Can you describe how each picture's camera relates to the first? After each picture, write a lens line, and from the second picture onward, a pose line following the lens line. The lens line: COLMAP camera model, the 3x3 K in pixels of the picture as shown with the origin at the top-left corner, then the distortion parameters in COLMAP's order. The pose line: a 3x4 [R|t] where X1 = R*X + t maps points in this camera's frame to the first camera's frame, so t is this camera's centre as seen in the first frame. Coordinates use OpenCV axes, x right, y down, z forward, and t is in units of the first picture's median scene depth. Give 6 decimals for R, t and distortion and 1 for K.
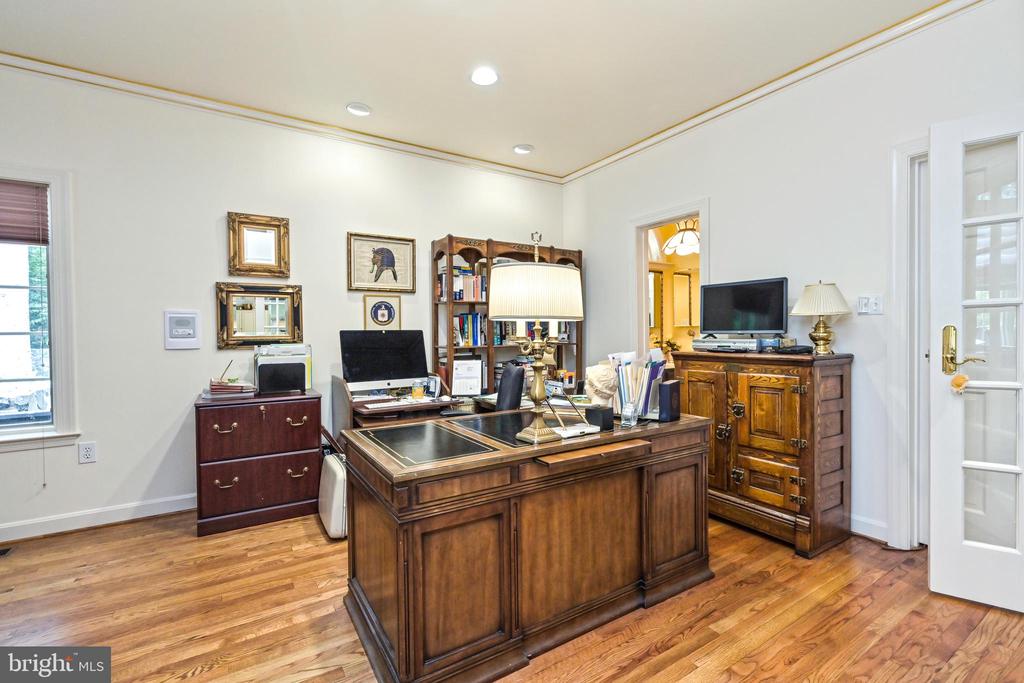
lens RADIAL K [[458.3, 0, 511.5], [0, 458.3, 343.2], [0, 0, 1]] dist [-0.003353, -0.000401]
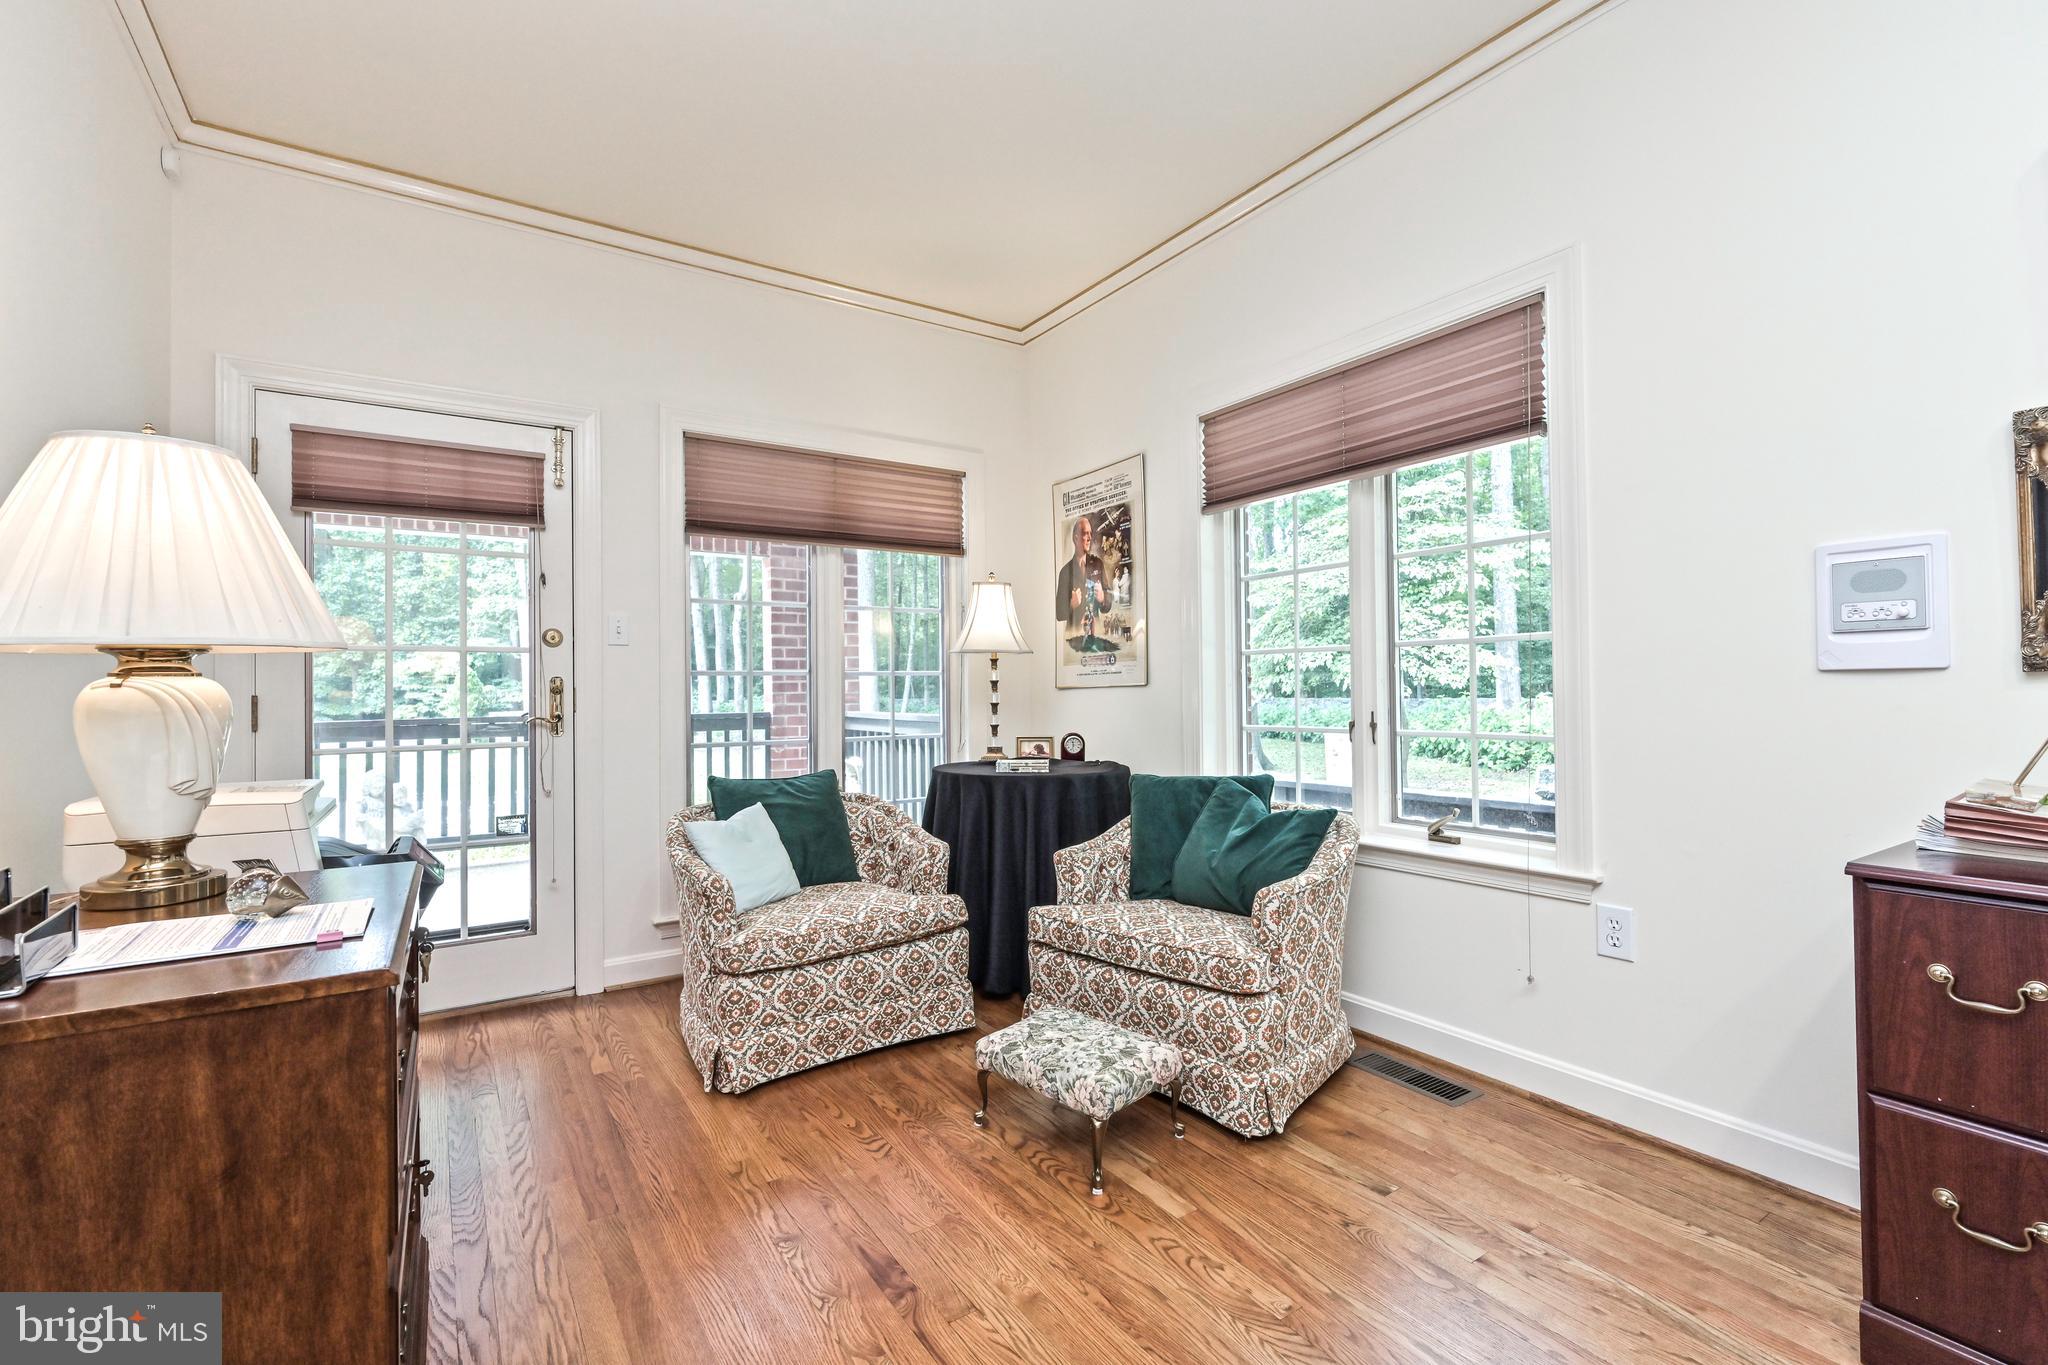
lens RADIAL K [[916.7, 0, 960.0], [0, 916.7, 673.8], [0, 0, 1]] dist [-0.003353, -0.000401]
pose [[0.004968, -0.003081, -0.999983, -0.144357], [-0.004580, 0.999985, -0.003103, 0.022001], [0.999977, 0.004596, 0.004954, 0.439763]]
